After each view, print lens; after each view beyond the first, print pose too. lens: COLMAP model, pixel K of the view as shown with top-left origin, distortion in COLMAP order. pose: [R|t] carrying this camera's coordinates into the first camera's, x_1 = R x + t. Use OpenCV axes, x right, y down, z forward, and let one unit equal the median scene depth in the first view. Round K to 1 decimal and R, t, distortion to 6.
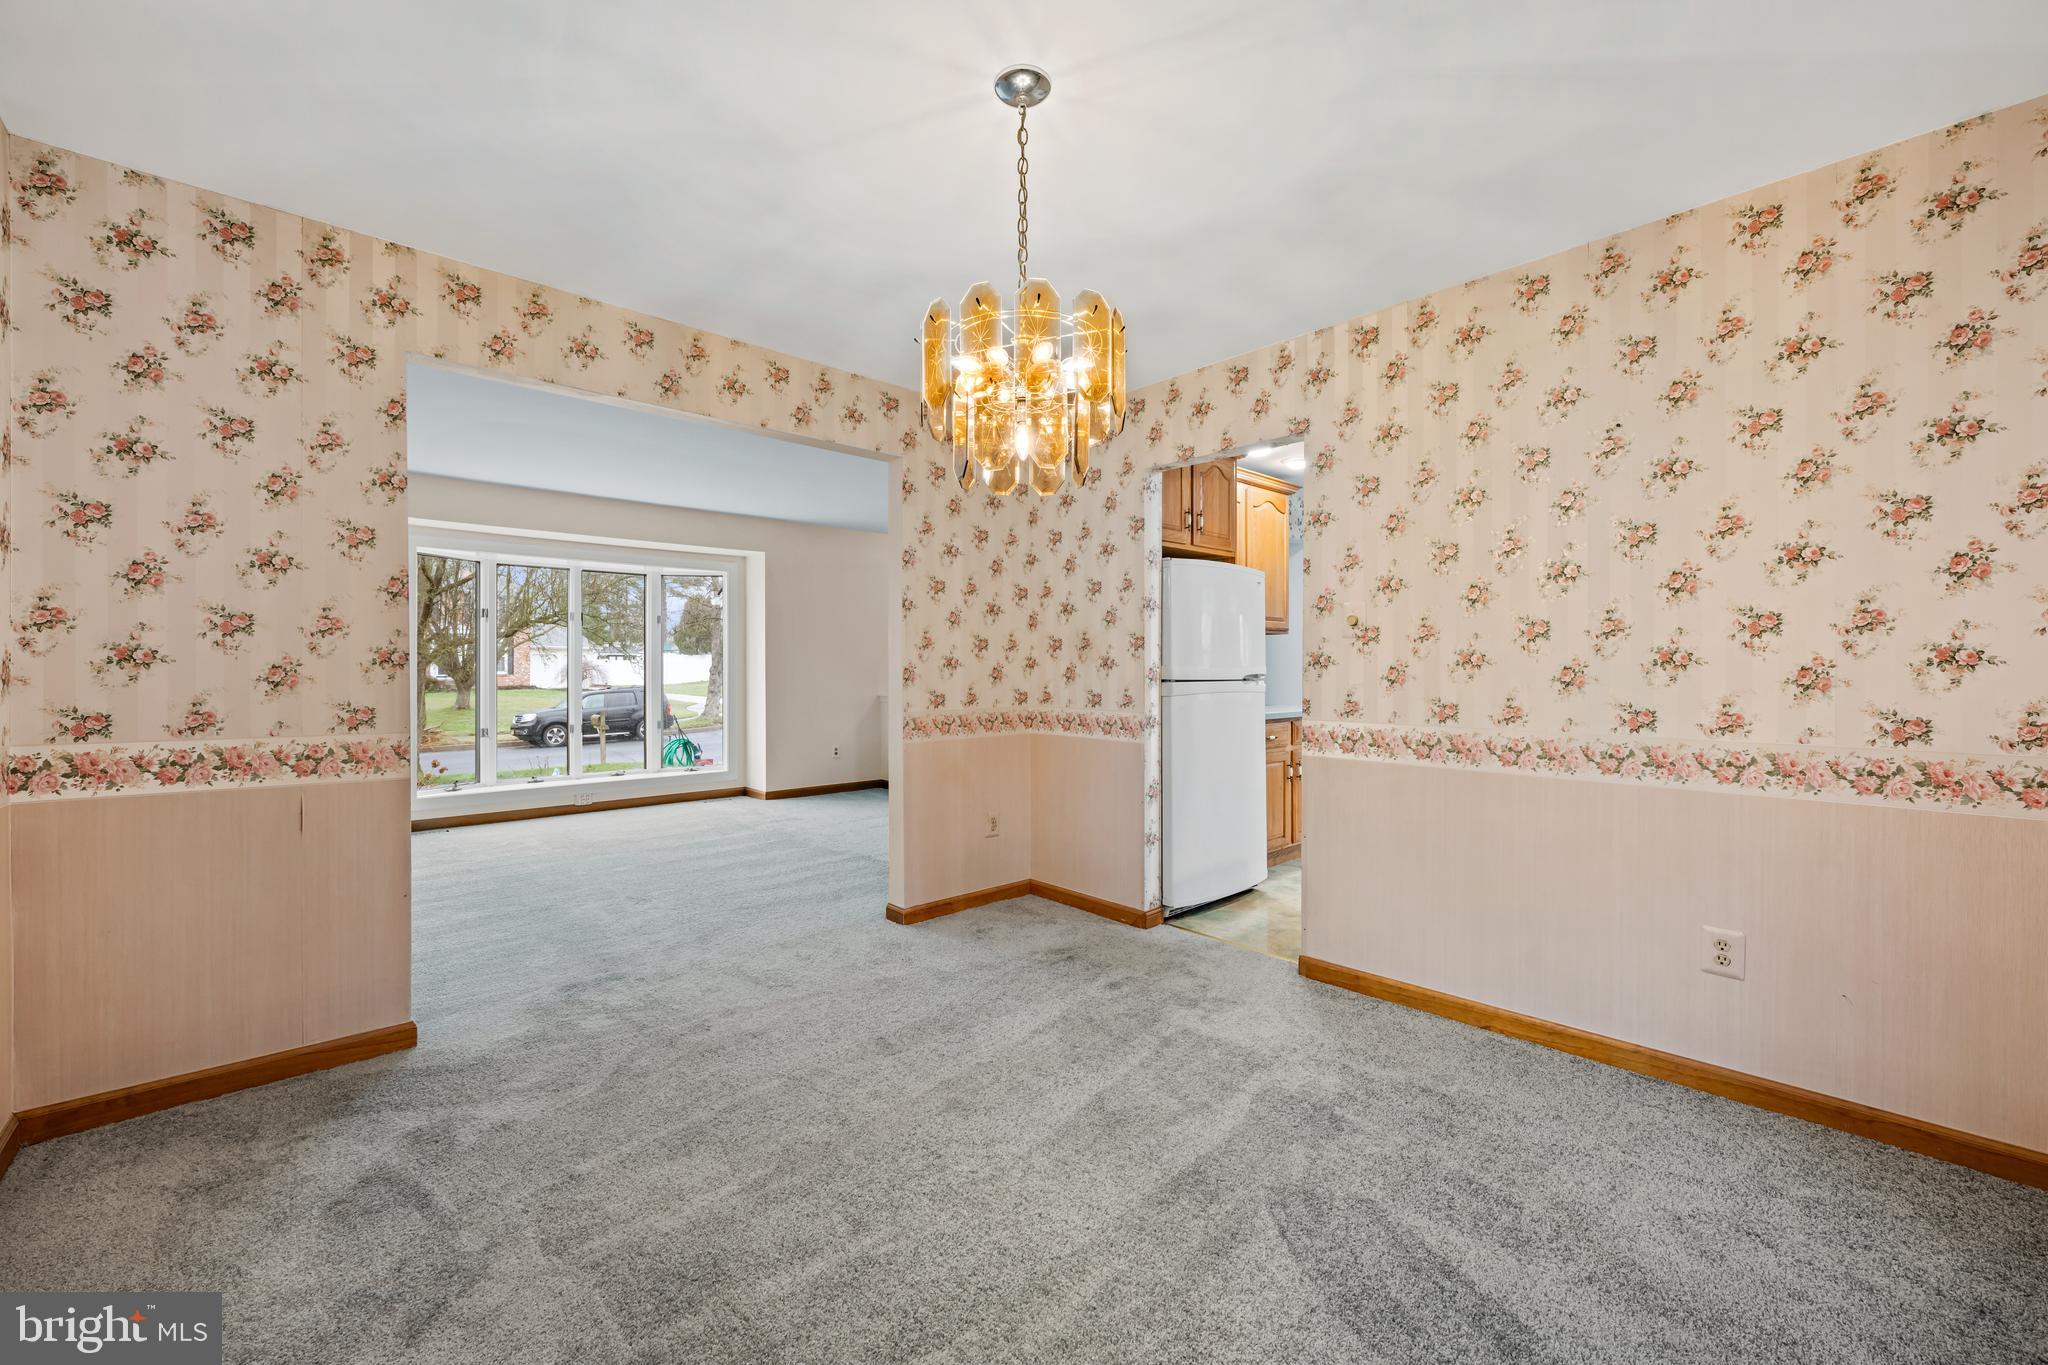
lens RADIAL K [[824.5, 0, 1024.0], [0, 824.5, 682.5], [0, 0, 1]] dist [0.021345, 0.000028]
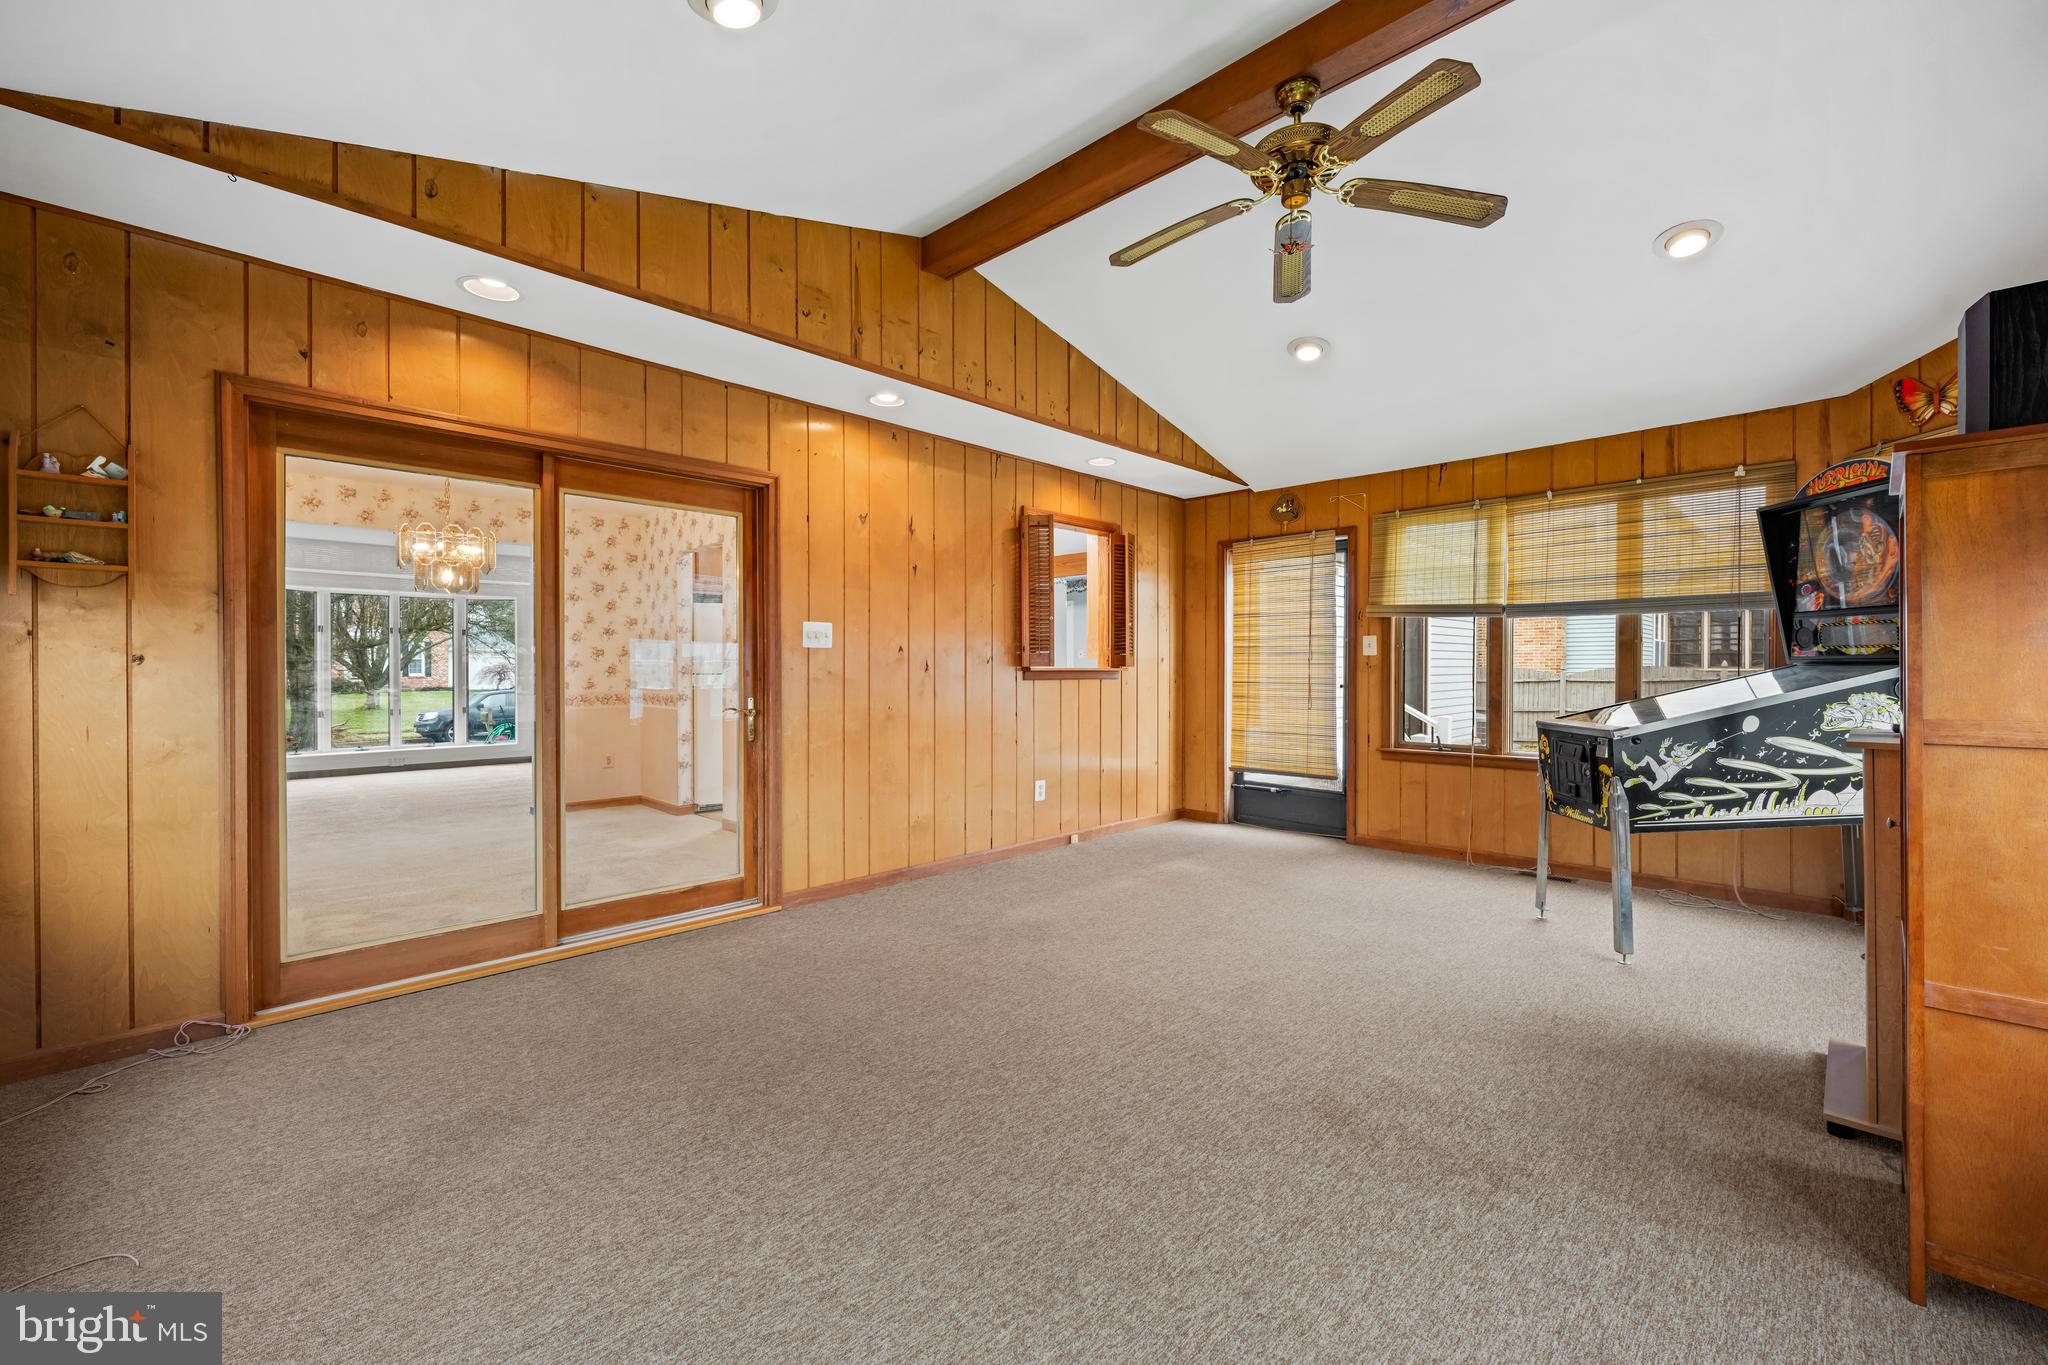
lens RADIAL K [[811.6, 0, 1030.5], [0, 811.6, 678.3], [0, 0, 1]] dist [0.000535, 0.000020]
pose [[0.997474, -0.000135, 0.071035, 0.689075], [0.000726, 0.999965, -0.008294, 0.019630], [-0.071031, 0.008325, 0.997439, -0.687920]]
